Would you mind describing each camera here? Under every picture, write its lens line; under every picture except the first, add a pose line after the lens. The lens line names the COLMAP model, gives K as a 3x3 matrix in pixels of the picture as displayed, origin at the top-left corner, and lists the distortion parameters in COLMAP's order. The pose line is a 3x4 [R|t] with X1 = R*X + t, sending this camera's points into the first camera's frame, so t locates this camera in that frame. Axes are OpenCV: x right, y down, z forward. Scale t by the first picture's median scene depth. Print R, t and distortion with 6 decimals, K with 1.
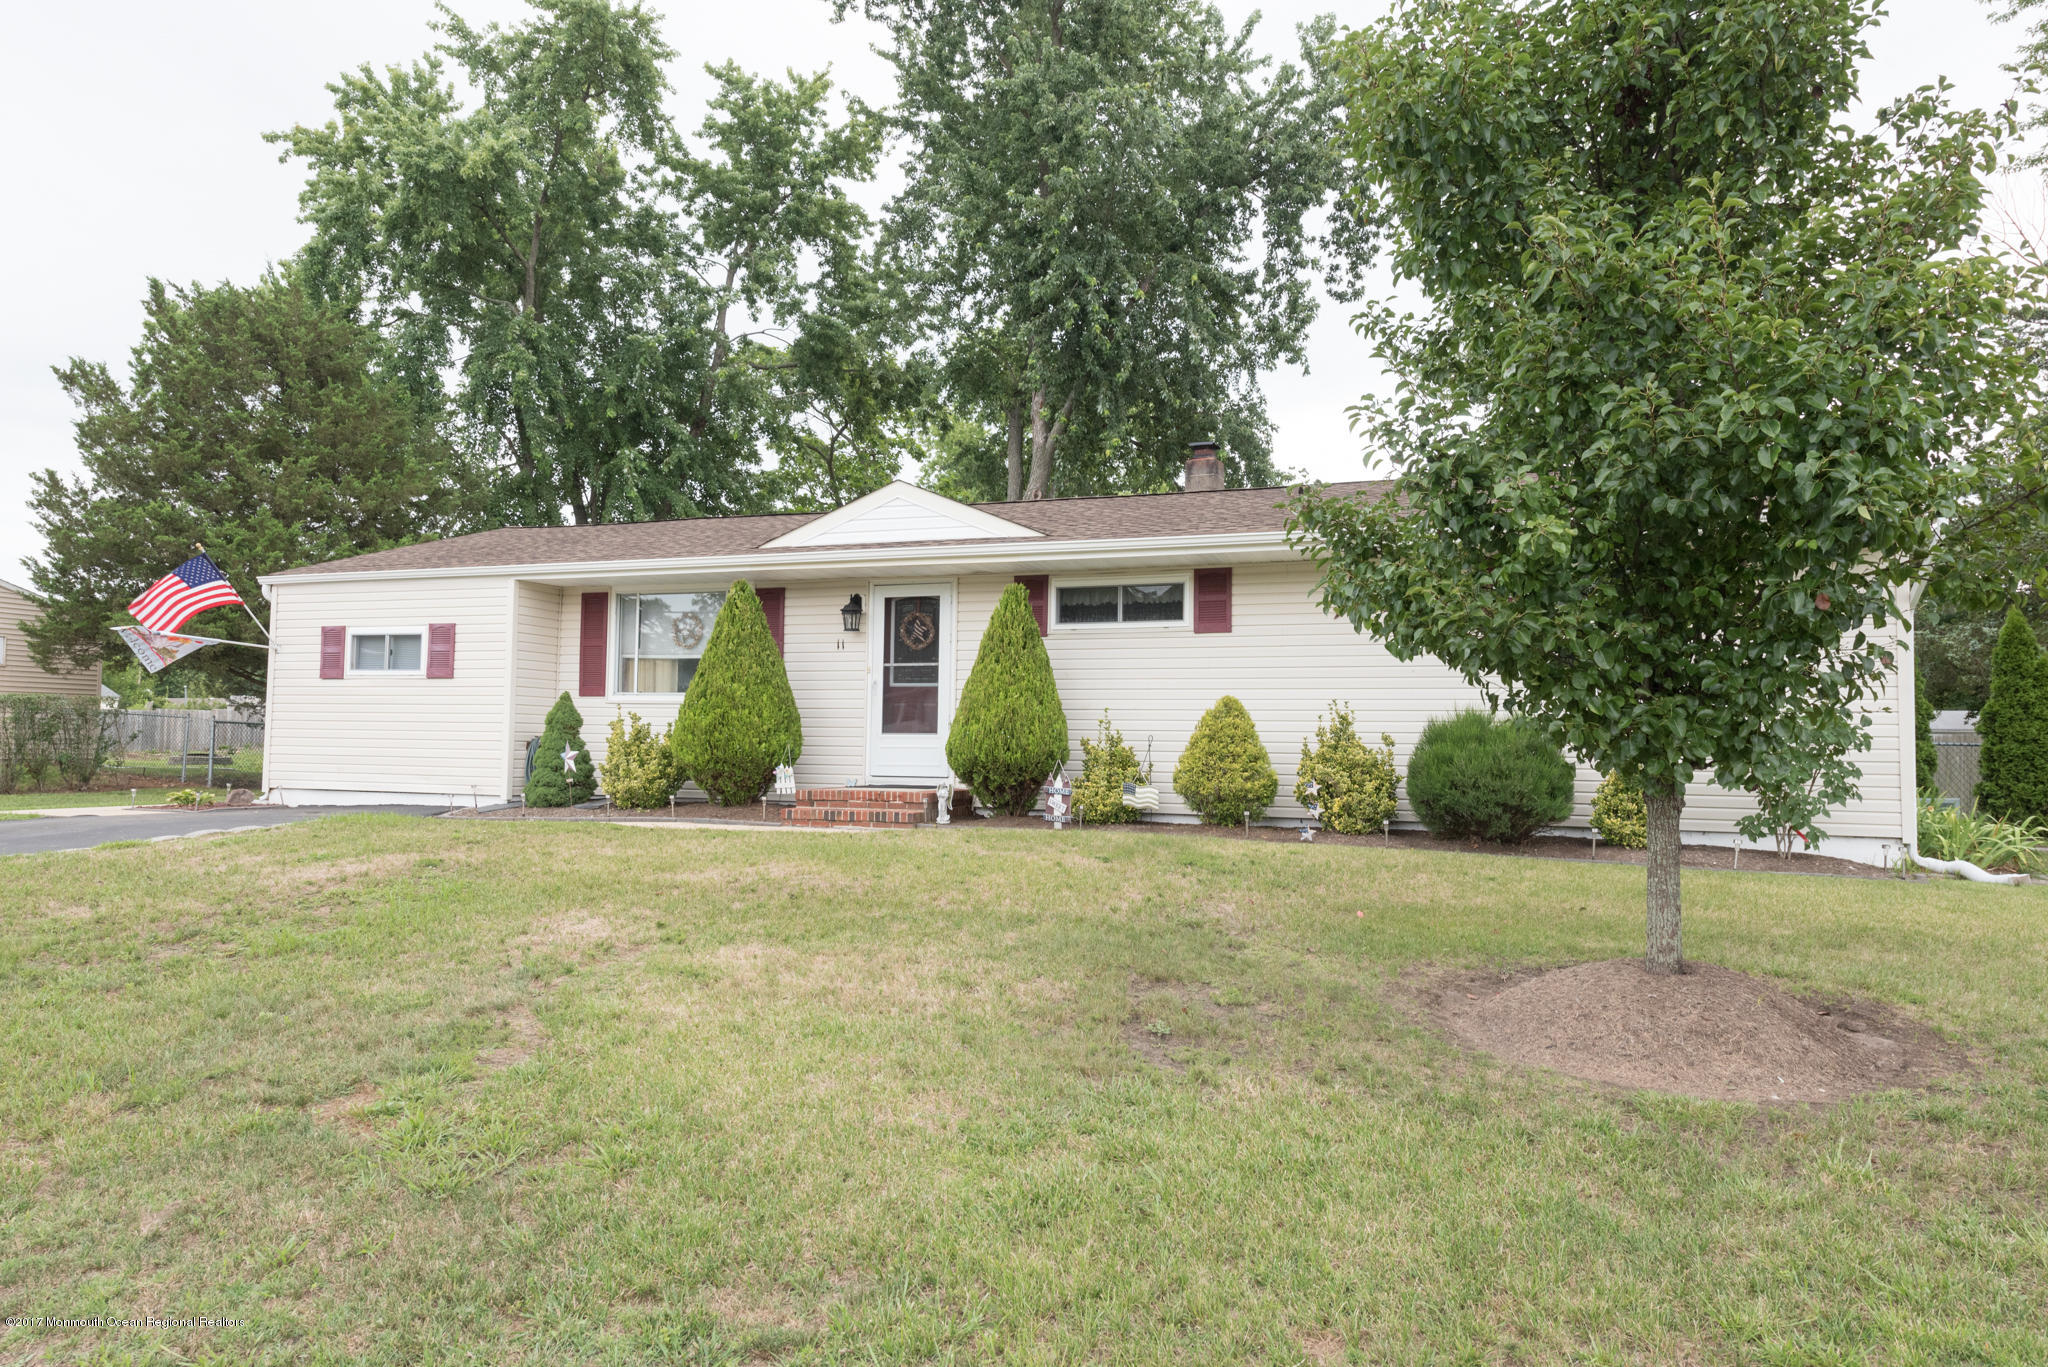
lens RADIAL K [[1293.8, 0, 1024.0], [0, 1293.8, 683.5], [0, 0, 1]] dist [0.009086, 0.000760]
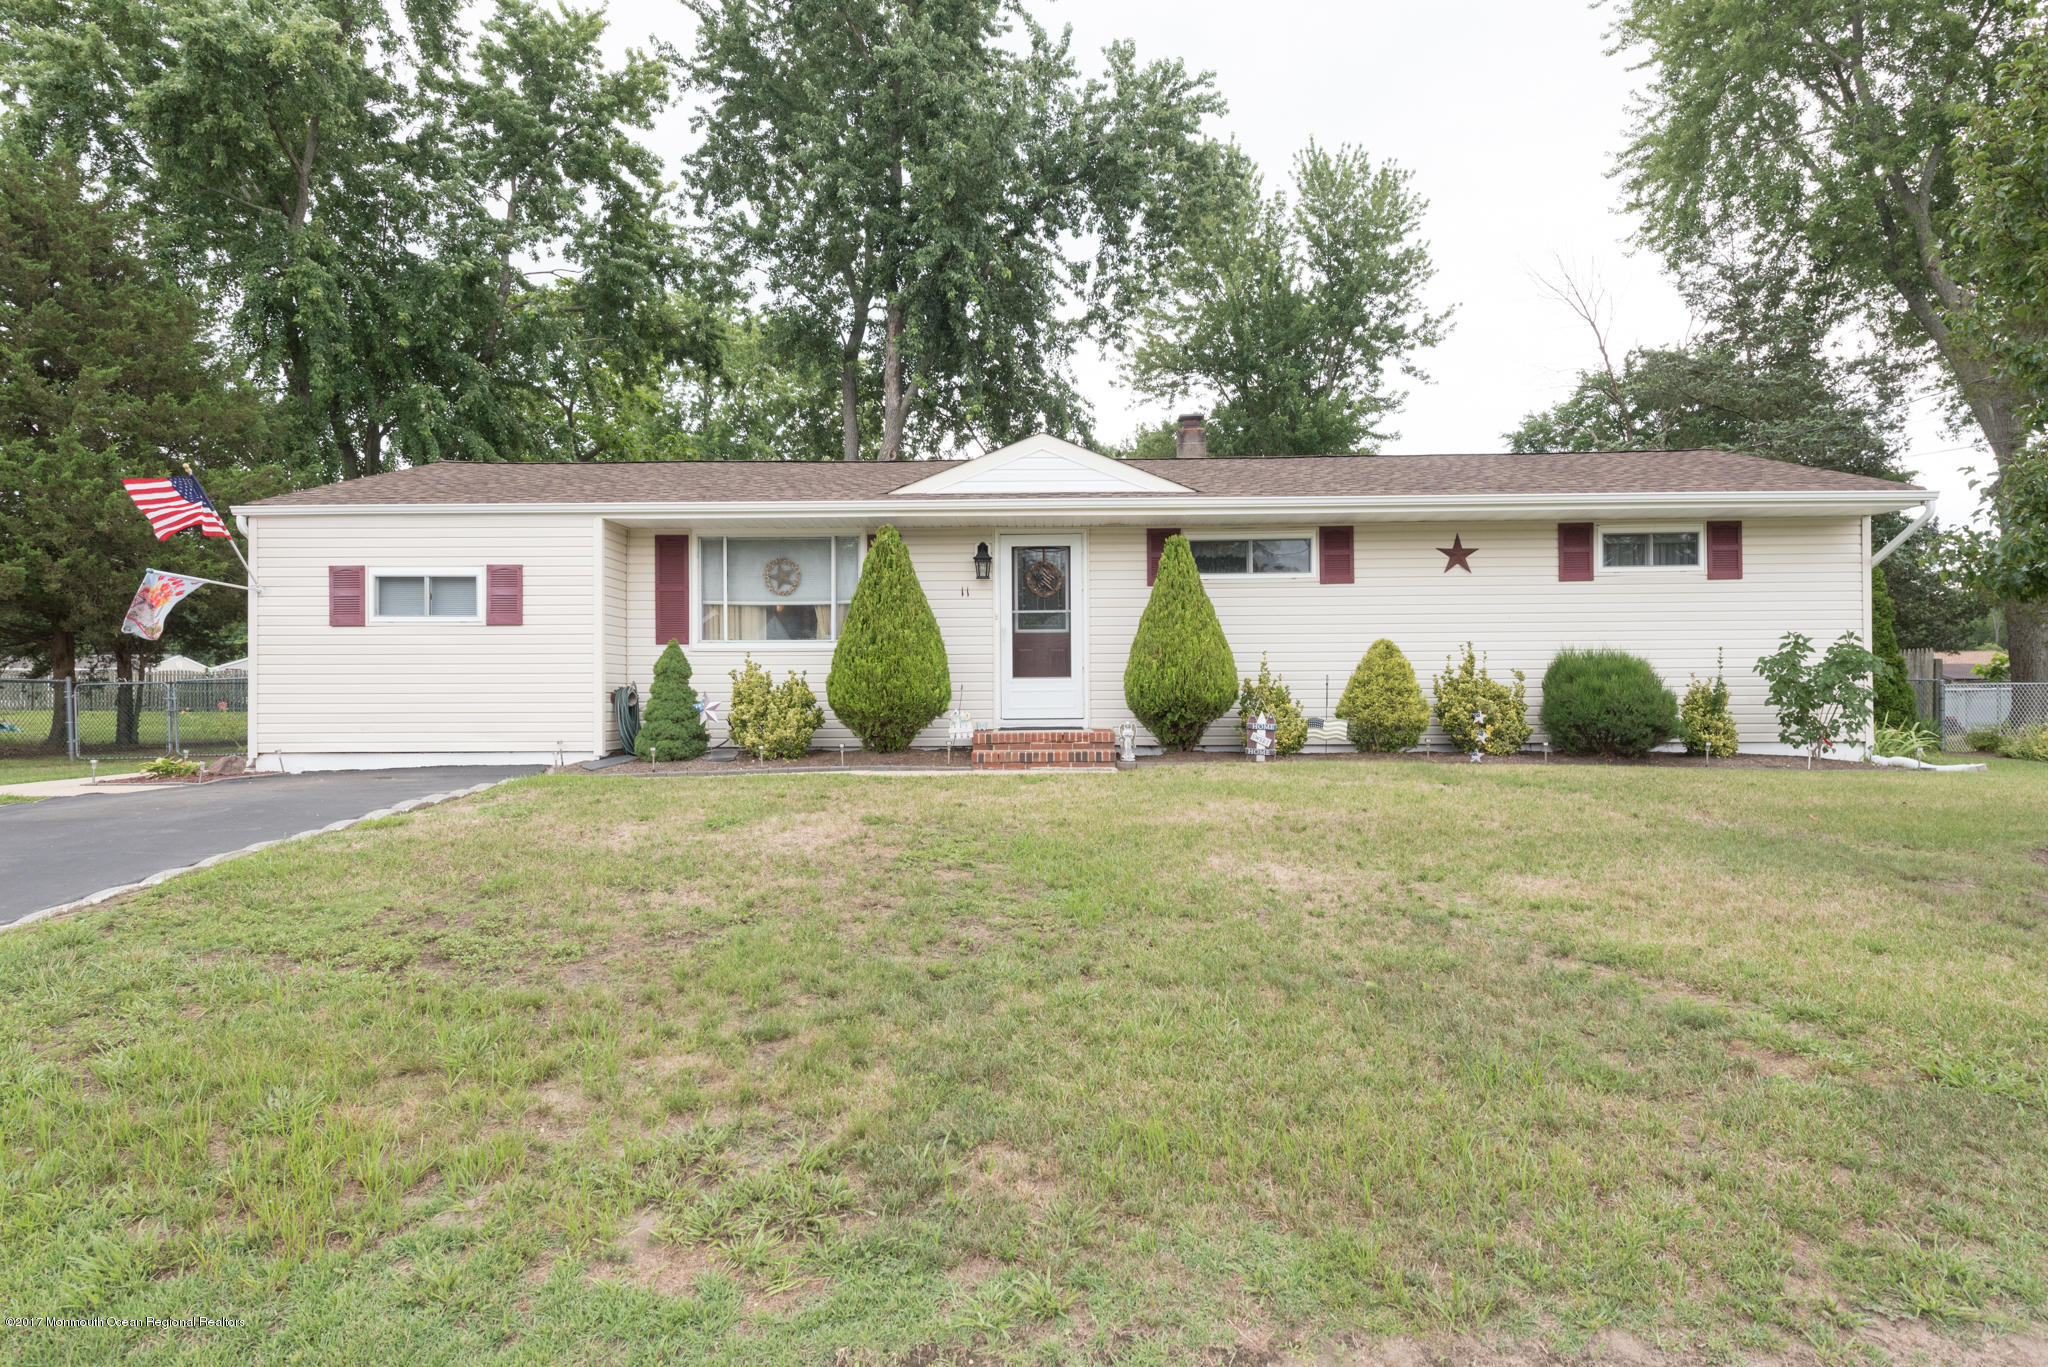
lens RADIAL K [[1163.9, 0, 1024.0], [0, 1163.9, 683.5], [0, 0, 1]] dist [0.007520, -0.000208]
pose [[0.944026, -0.016327, 0.329468, -0.376489], [0.003199, 0.999181, 0.040348, 0.004960], [-0.329857, -0.037036, 0.943304, 0.108833]]
